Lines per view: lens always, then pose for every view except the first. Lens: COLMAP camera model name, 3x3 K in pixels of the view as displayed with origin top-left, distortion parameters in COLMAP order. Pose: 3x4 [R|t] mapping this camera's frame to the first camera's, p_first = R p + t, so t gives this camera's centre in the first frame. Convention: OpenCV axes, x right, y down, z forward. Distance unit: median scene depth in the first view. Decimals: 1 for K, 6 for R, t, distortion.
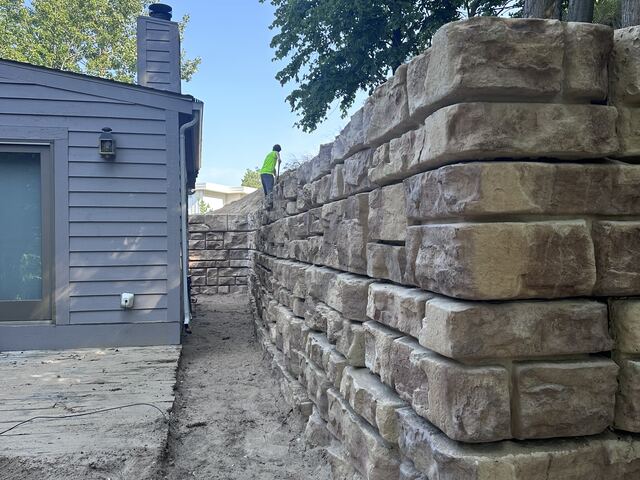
lens RADIAL K [[594.9, 0, 320.0], [0, 594.9, 240.0], [0, 0, 1]] dist [0.193146, -0.383422]
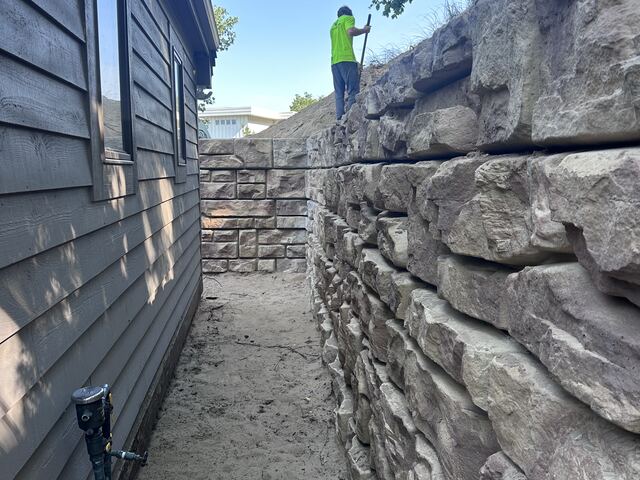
lens RADIAL K [[594.9, 0, 320.0], [0, 594.9, 240.0], [0, 0, 1]] dist [0.193146, -0.383422]
pose [[0.995362, 0.018493, -0.094409, -0.234482], [-0.005824, 0.991134, 0.132740, -0.106511], [0.096027, -0.131575, 0.986644, 1.907145]]
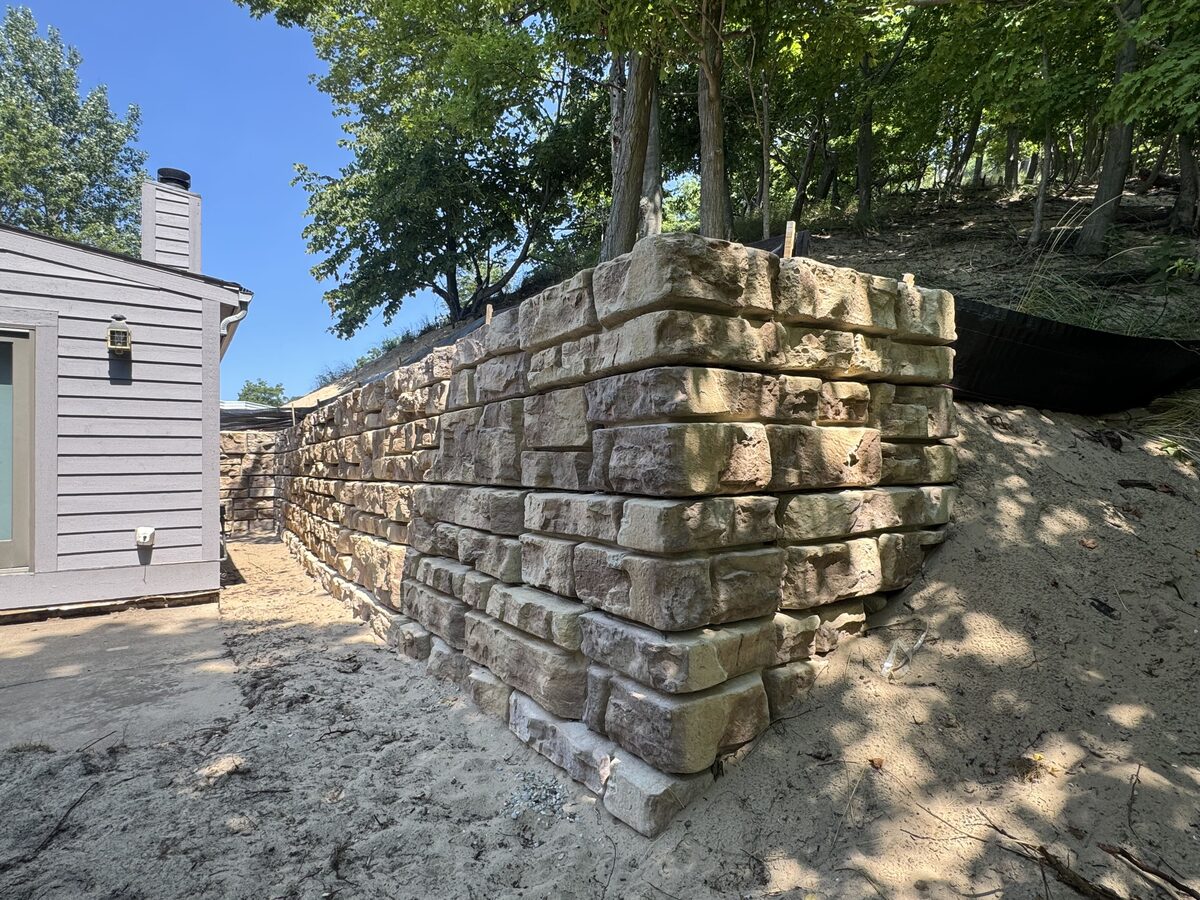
lens RADIAL K [[654.1, 0, 600.0], [0, 654.1, 450.0], [0, 0, 1]] dist [0.000182, 0.000059]
pose [[0.930725, 0.001531, 0.365716, -0.153308], [0.007495, 0.999701, -0.023259, 0.022944], [-0.365642, 0.024389, 0.930436, -0.008289]]
